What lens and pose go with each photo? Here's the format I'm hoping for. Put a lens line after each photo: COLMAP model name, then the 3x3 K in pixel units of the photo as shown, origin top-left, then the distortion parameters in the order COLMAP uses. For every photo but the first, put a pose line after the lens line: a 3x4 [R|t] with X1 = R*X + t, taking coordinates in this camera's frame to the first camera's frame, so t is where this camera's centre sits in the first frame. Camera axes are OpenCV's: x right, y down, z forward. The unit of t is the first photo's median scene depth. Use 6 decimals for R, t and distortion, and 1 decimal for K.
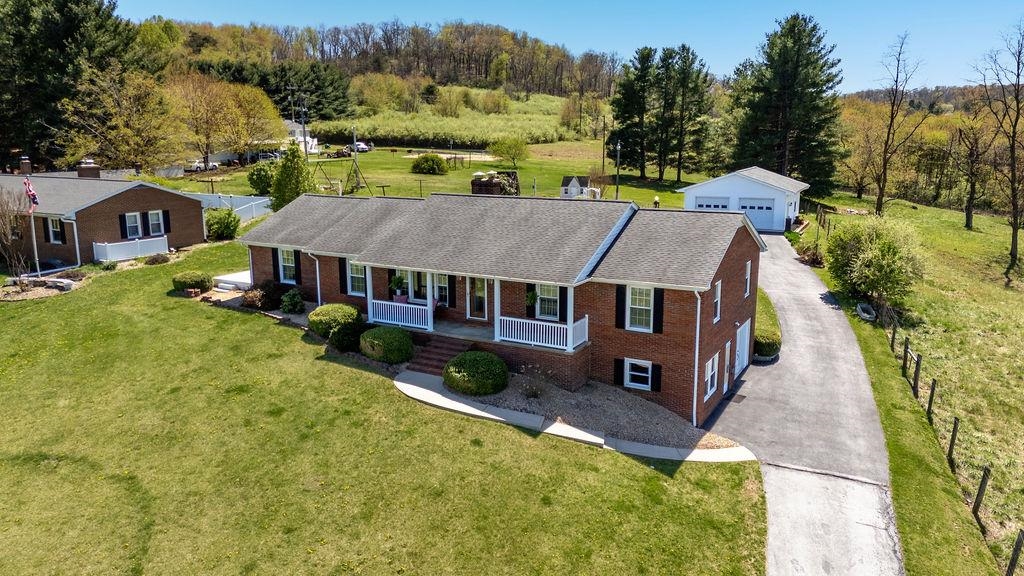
lens RADIAL K [[745.0, 0, 512.0], [0, 745.0, 288.0], [0, 0, 1]] dist [0.093004, -0.107713]
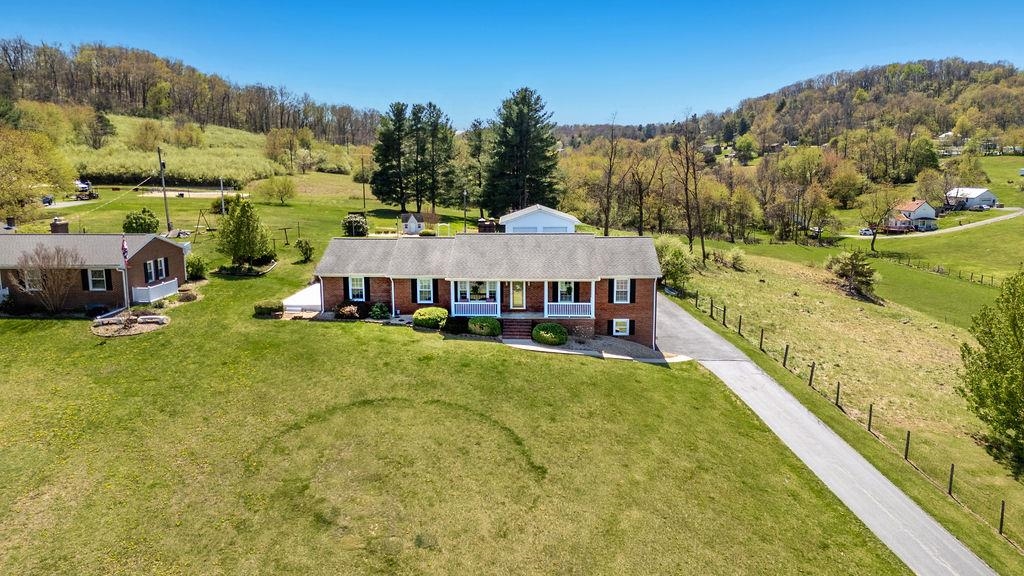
lens RADIAL K [[745.0, 0, 512.0], [0, 745.0, 288.0], [0, 0, 1]] dist [0.093004, -0.107713]
pose [[0.895087, -0.076433, 0.439291, -0.545992], [0.092413, 0.995607, -0.015071, 0.014582], [-0.436210, 0.054086, 0.898218, -0.332069]]
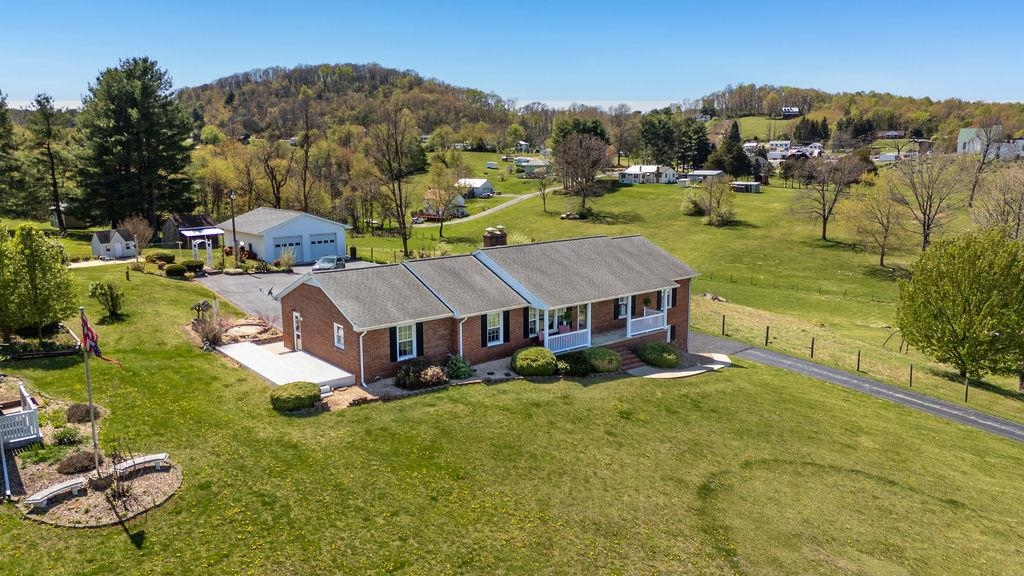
lens RADIAL K [[745.0, 0, 512.0], [0, 745.0, 288.0], [0, 0, 1]] dist [0.093004, -0.107713]
pose [[0.372554, -0.166269, 0.912994, -0.929359], [0.191030, 0.976489, 0.099882, -0.138996], [-0.908136, 0.137198, 0.395557, 0.400915]]
